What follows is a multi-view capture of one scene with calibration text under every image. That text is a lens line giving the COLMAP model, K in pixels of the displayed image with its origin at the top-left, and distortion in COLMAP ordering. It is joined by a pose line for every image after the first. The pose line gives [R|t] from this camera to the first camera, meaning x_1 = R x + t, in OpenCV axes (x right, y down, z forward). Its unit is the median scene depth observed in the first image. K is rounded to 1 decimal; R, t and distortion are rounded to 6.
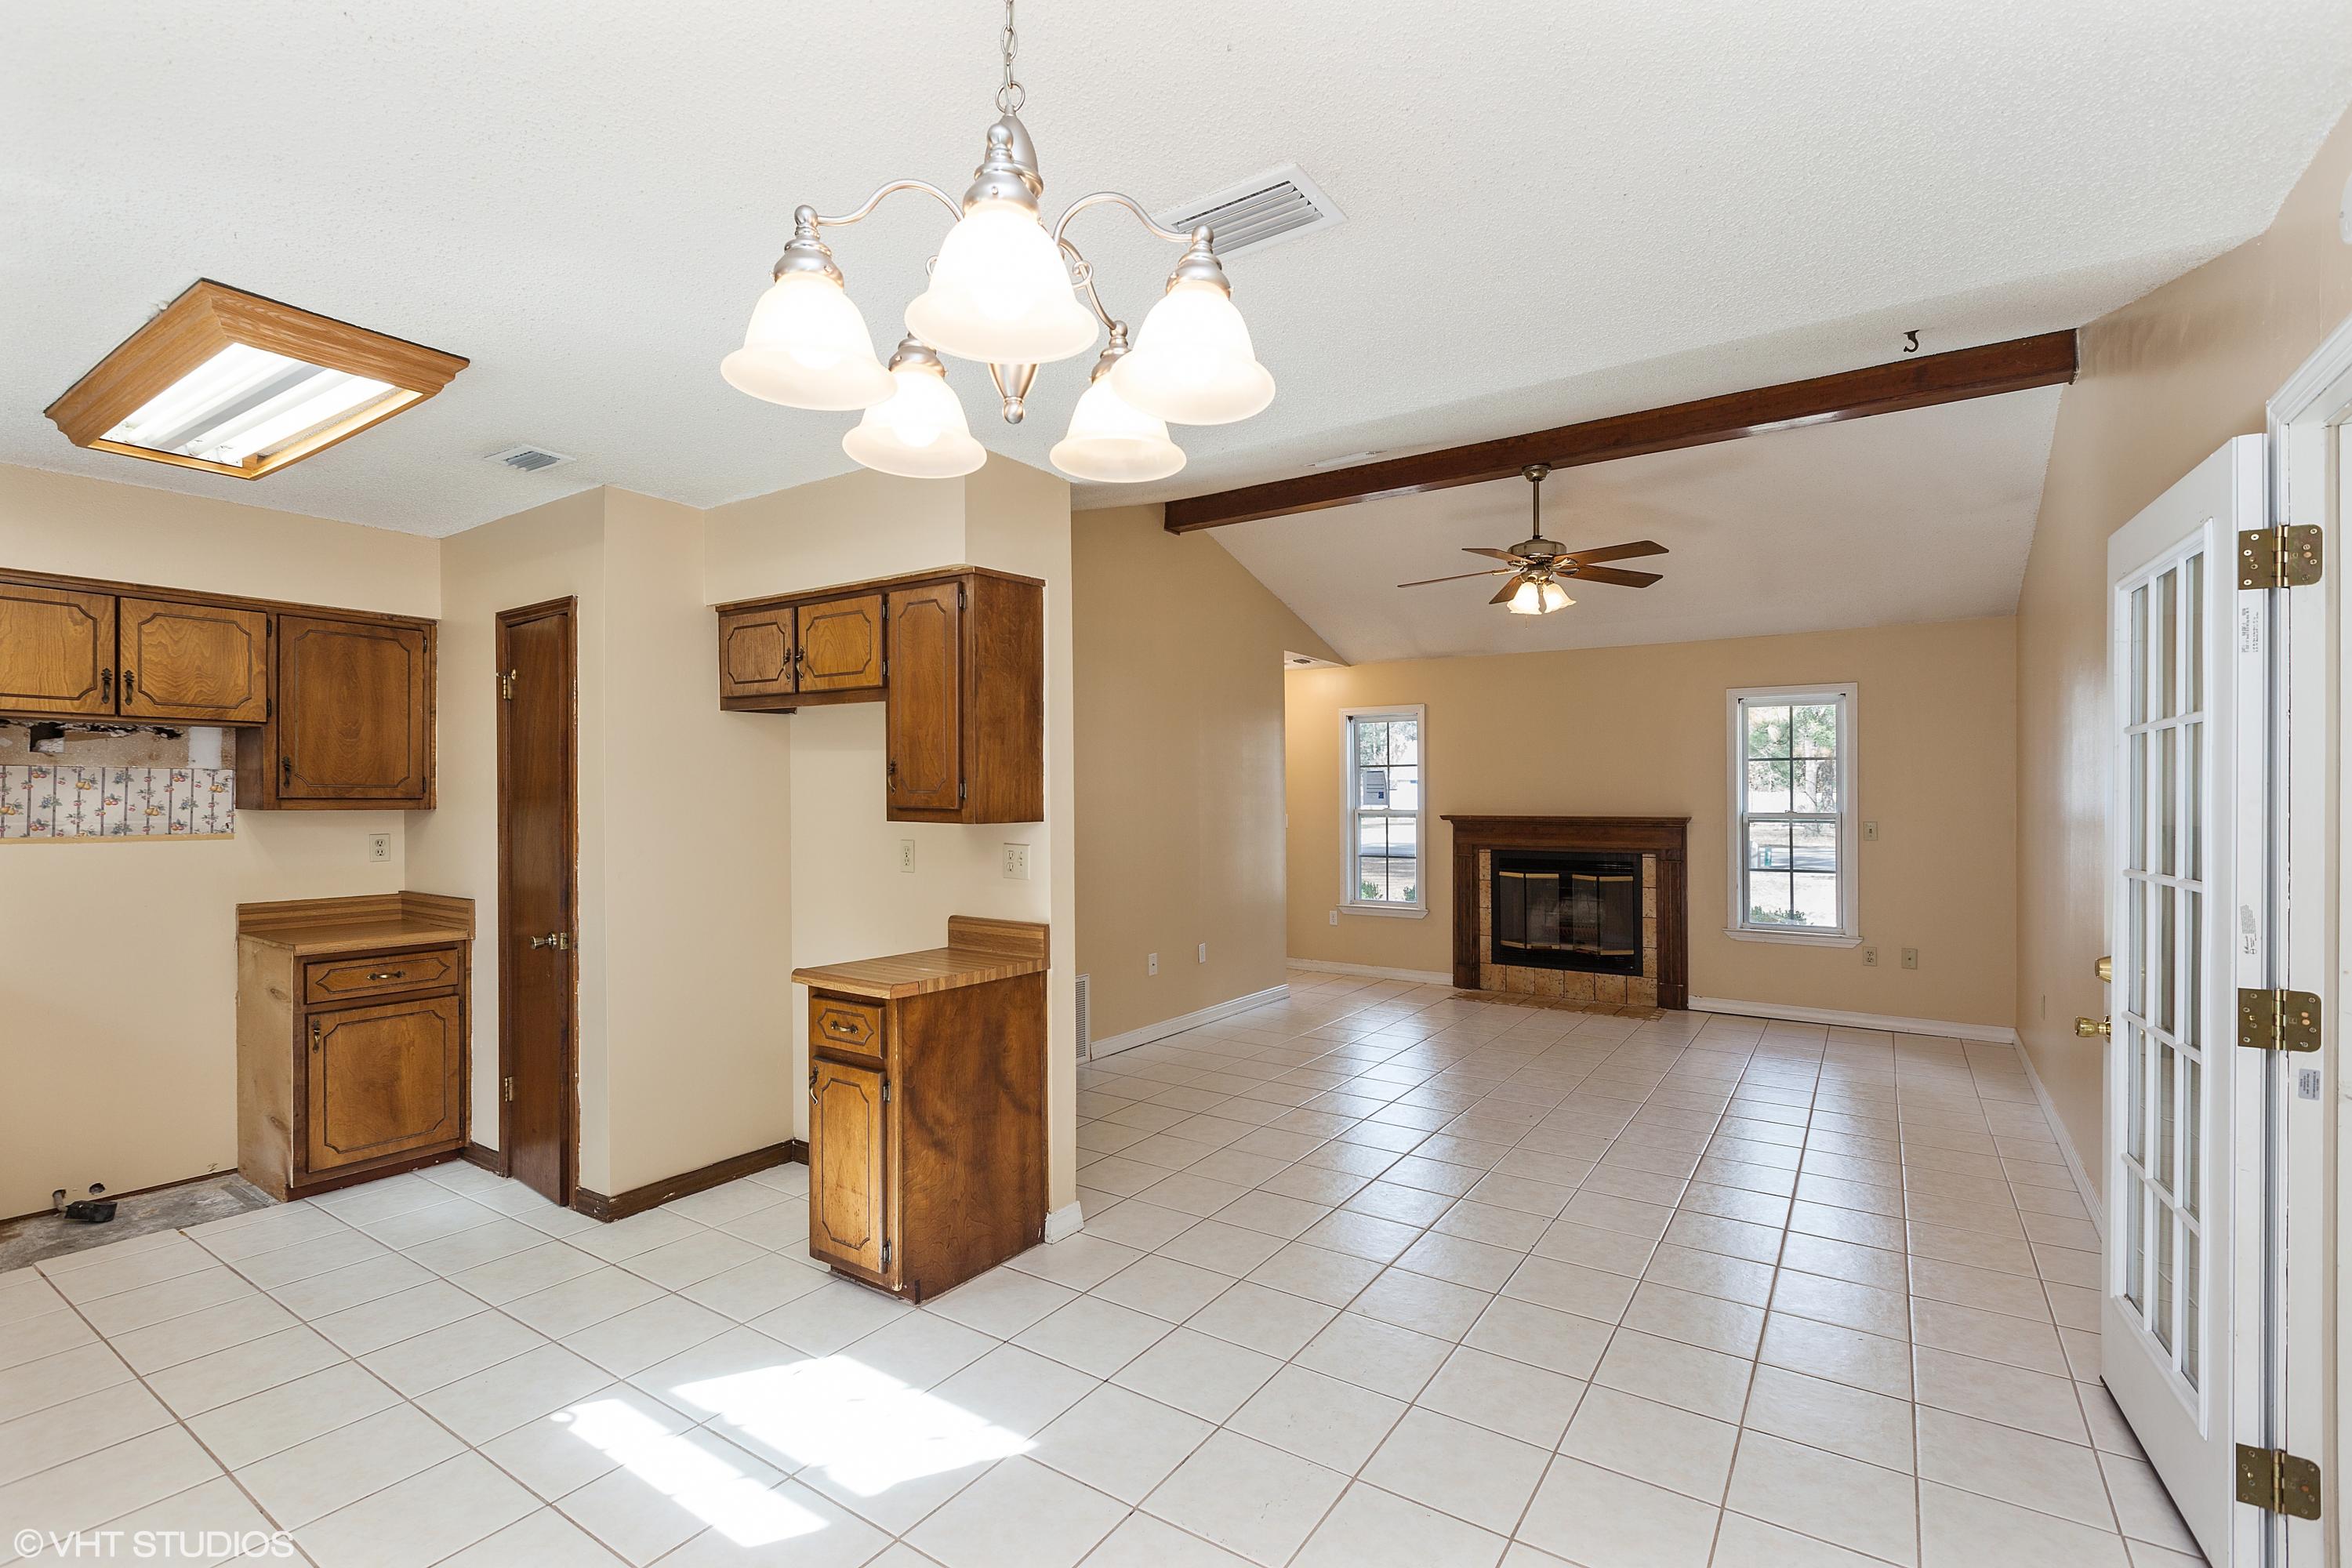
lens RADIAL K [[1056.6, 0, 1178.7], [0, 1056.6, 793.8], [0, 0, 1]] dist [-0.001765, -0.000659]
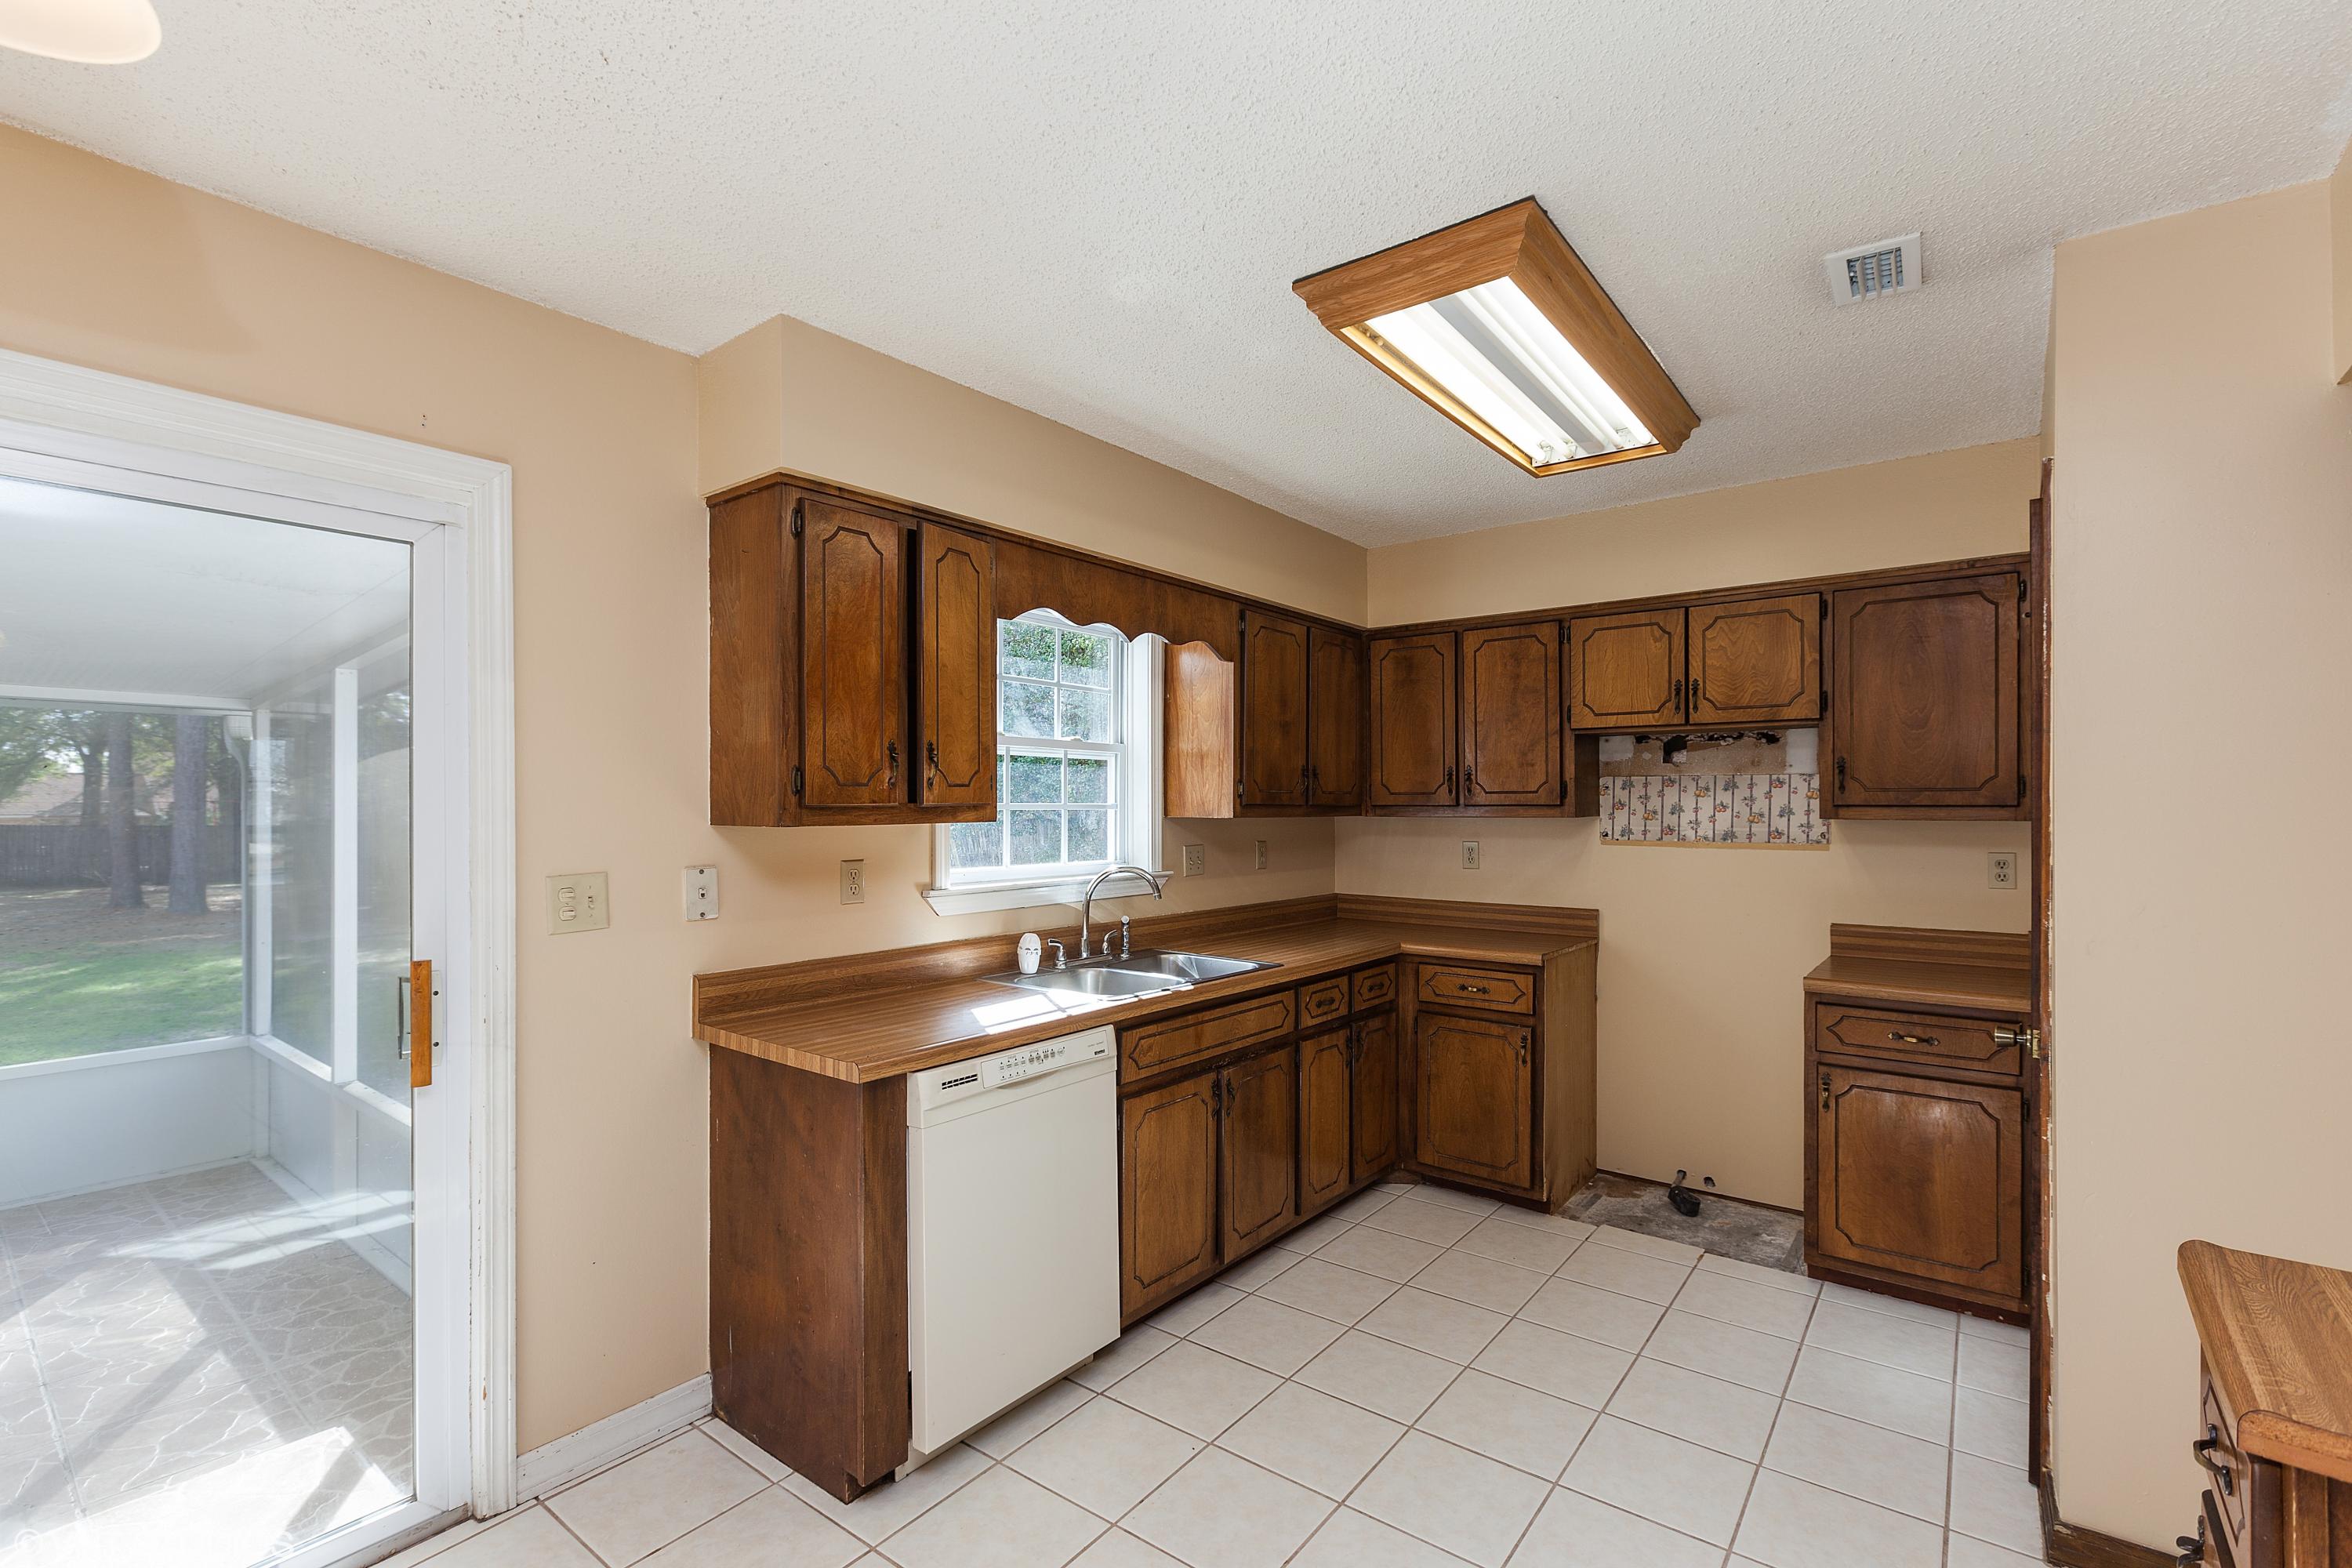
lens RADIAL K [[1056.6, 0, 1178.0], [0, 1056.6, 806.9], [0, 0, 1]] dist [-0.001765, -0.000659]
pose [[-0.071488, -0.000603, -0.997441, 0.045939], [0.003822, 0.999992, -0.000879, 0.004471], [0.997434, -0.003875, -0.071485, 0.543456]]
